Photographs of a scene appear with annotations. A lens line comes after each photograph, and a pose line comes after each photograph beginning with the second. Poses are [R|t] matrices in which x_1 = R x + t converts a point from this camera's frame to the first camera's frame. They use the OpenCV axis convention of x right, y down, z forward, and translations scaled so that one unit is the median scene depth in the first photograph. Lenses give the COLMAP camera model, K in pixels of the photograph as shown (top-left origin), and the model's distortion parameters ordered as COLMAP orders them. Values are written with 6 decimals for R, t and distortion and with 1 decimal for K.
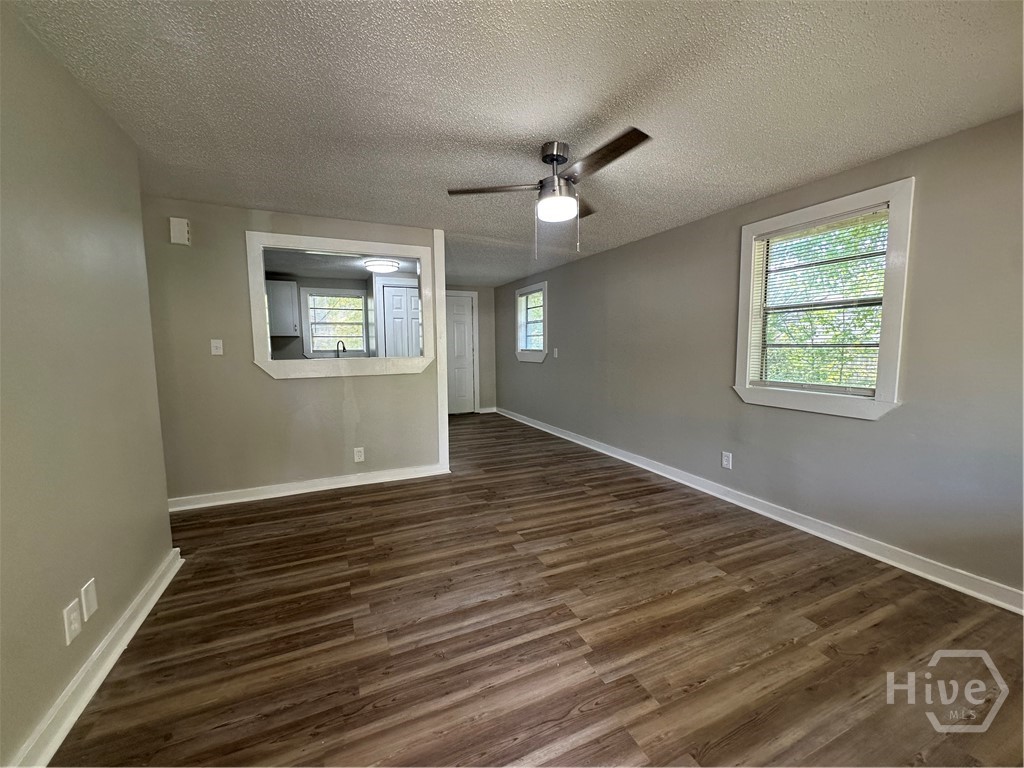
lens RADIAL K [[409.8, 0, 512.0], [0, 409.8, 384.0], [0, 0, 1]] dist [-0.002663, 0.000644]
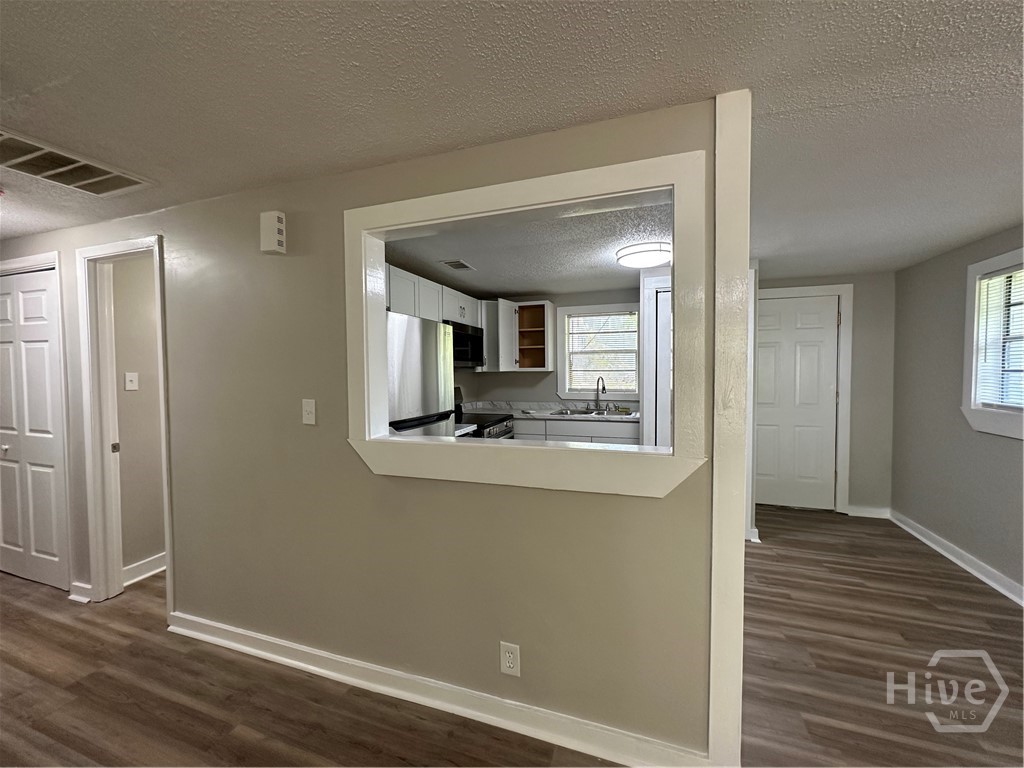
lens RADIAL K [[409.8, 0, 512.0], [0, 409.8, 384.0], [0, 0, 1]] dist [-0.002663, 0.000644]
pose [[0.724699, 0.029611, -0.688429, -0.040187], [-0.061291, 0.997886, -0.021598, -0.065547], [0.686334, 0.057847, 0.724982, 0.366797]]
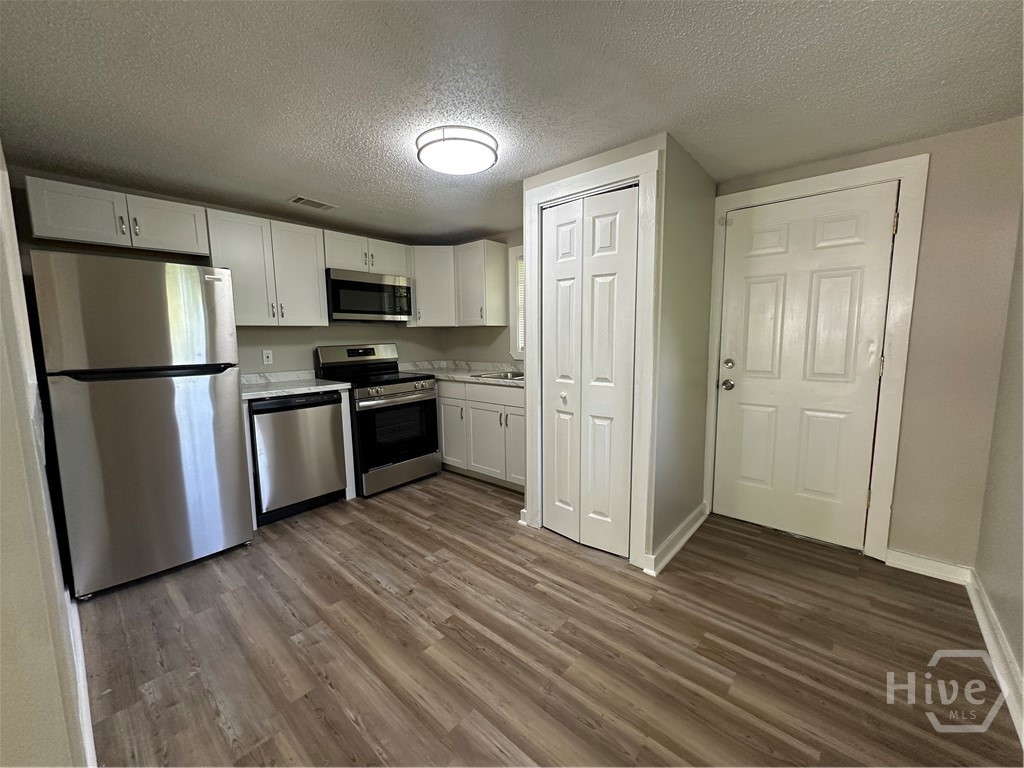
lens RADIAL K [[409.8, 0, 512.0], [0, 409.8, 384.0], [0, 0, 1]] dist [-0.002663, 0.000644]
pose [[0.409505, 0.115617, -0.904952, 0.077705], [-0.075939, 0.992815, 0.092479, -0.079846], [0.909142, 0.030851, 0.415342, 0.696234]]
